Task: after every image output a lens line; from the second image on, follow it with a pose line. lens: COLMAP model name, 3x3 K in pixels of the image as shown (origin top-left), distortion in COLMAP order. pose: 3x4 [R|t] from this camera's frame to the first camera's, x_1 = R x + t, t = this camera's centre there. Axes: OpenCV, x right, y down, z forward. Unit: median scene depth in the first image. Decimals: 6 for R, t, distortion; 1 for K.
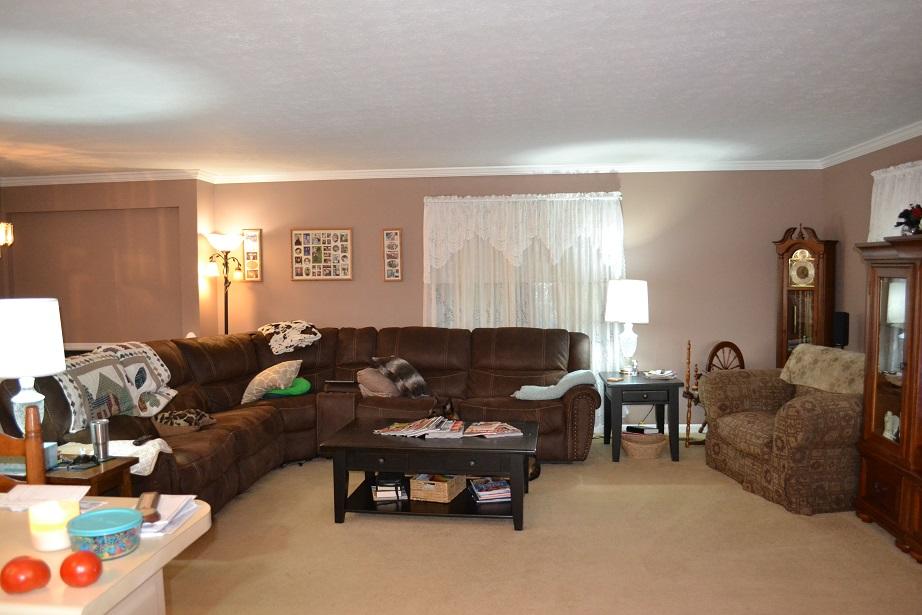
lens RADIAL K [[740.0, 0, 461.0], [0, 740.0, 307.5], [0, 0, 1]] dist [-0.075193, 0.001484]
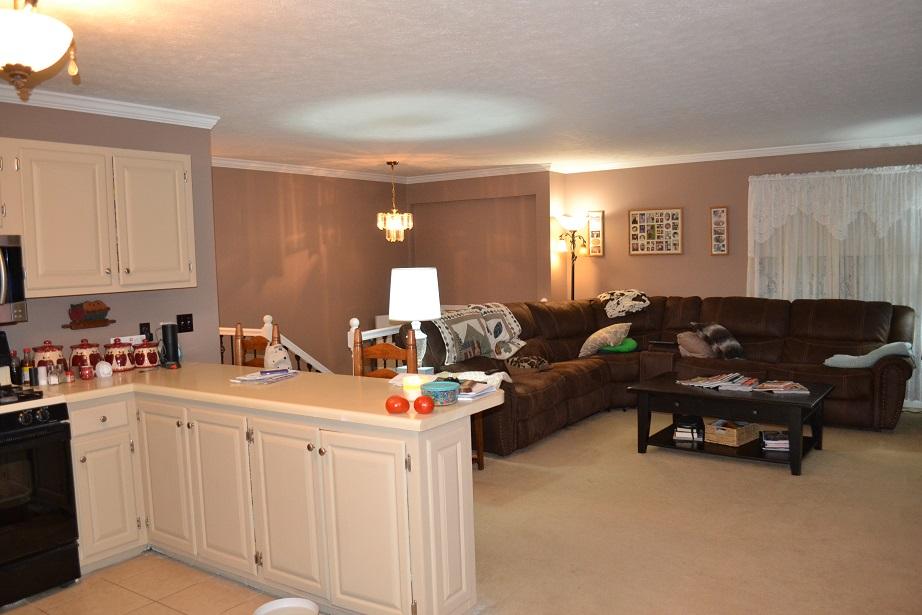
lens RADIAL K [[740.0, 0, 461.0], [0, 740.0, 307.5], [0, 0, 1]] dist [-0.075193, 0.001484]
pose [[0.874854, 0.025219, -0.483730, 0.114537], [-0.009676, 0.999354, 0.034603, 0.009264], [0.484290, -0.025592, 0.874533, -0.151596]]
